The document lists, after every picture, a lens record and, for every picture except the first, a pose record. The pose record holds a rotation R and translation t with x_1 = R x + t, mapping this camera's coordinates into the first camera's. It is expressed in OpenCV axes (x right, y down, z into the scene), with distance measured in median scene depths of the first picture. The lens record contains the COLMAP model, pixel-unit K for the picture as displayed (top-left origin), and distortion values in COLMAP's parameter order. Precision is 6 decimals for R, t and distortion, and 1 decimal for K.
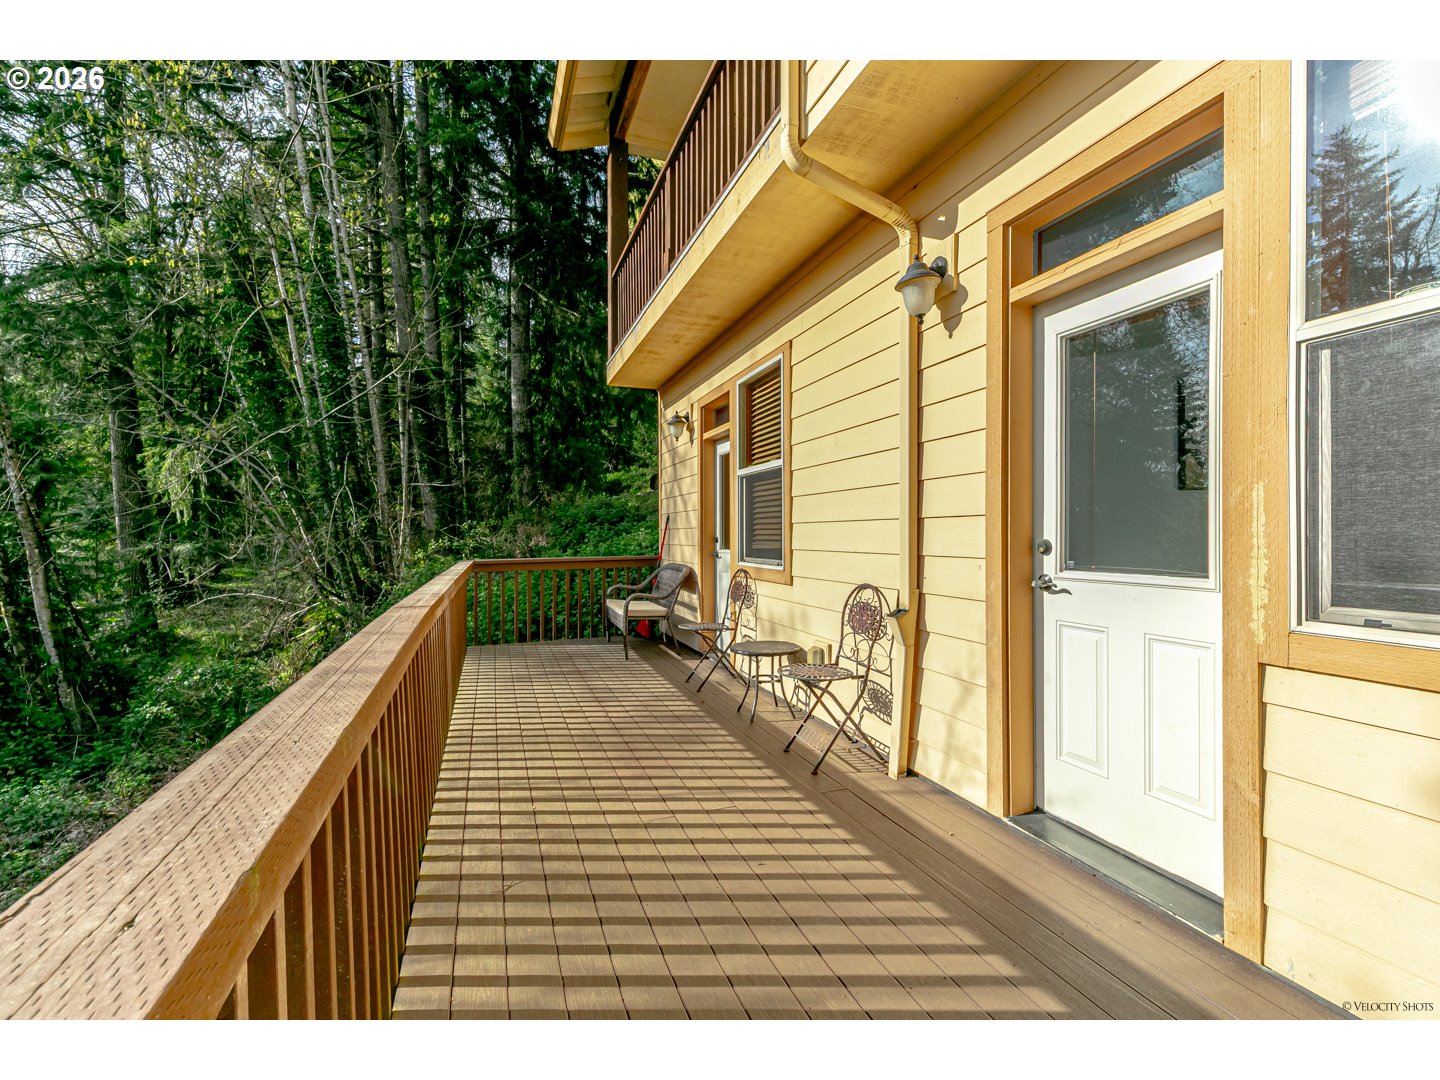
lens RADIAL K [[653.7, 0, 734.2], [0, 653.7, 536.9], [0, 0, 1]] dist [0.005084, 0.000124]
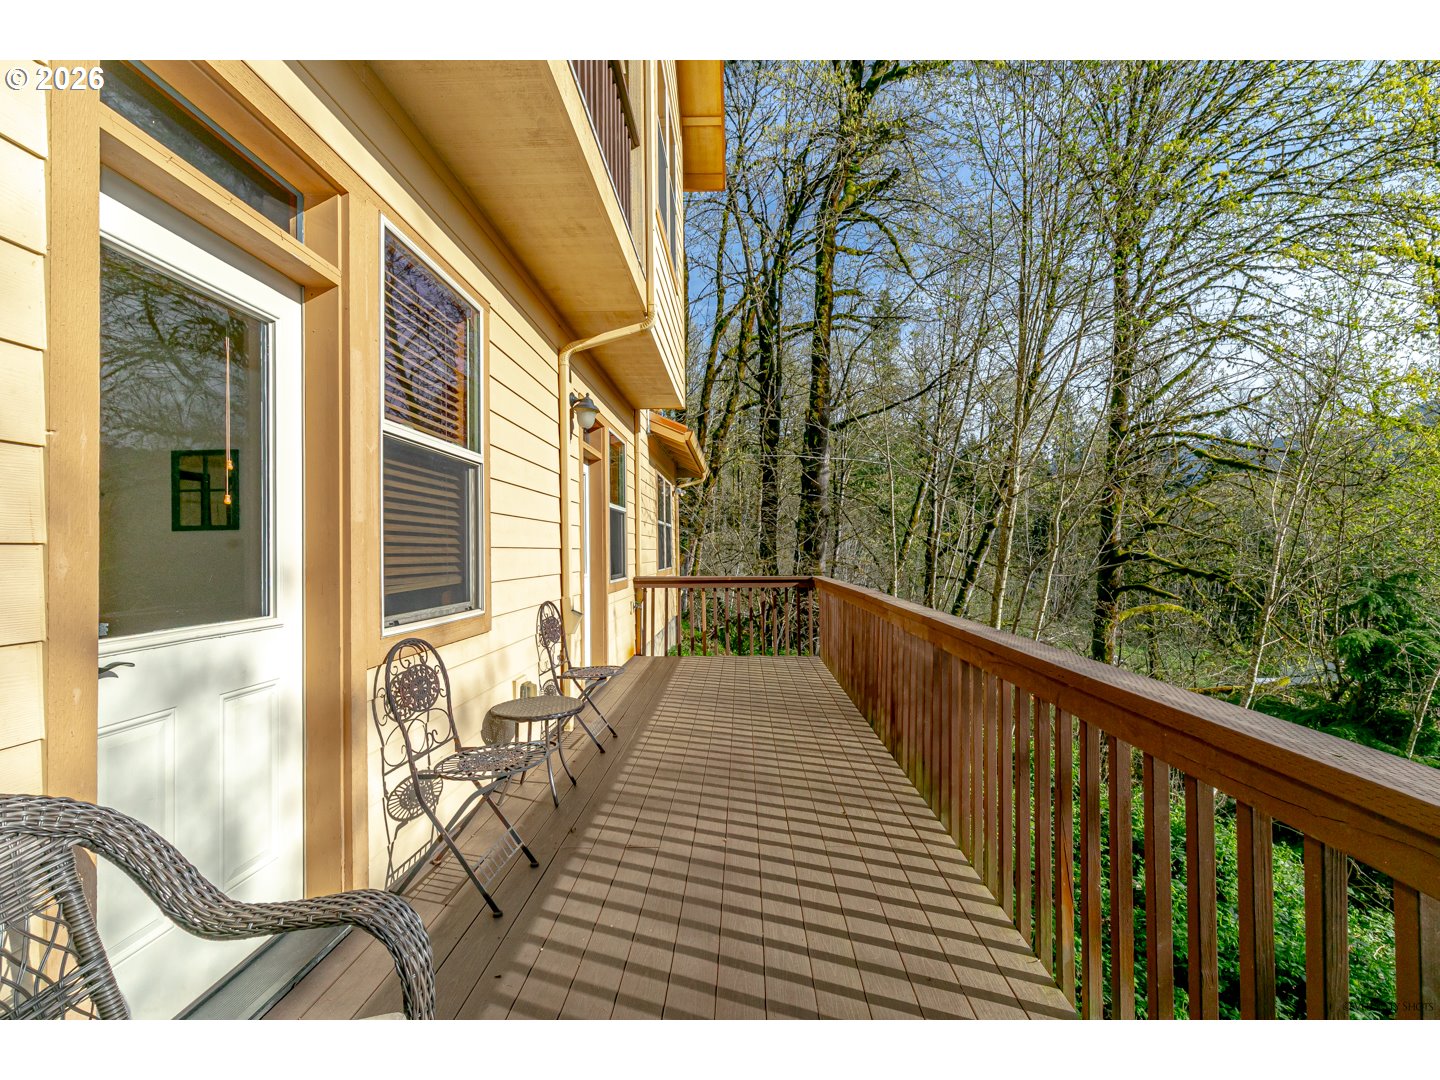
lens RADIAL K [[653.7, 0, 734.2], [0, 653.7, 536.9], [0, 0, 1]] dist [0.005084, 0.000124]
pose [[-0.928995, 0.026000, 0.369177, -0.582986], [0.019404, 0.999579, -0.021569, -0.014980], [-0.369583, -0.012874, -0.929109, 2.066606]]
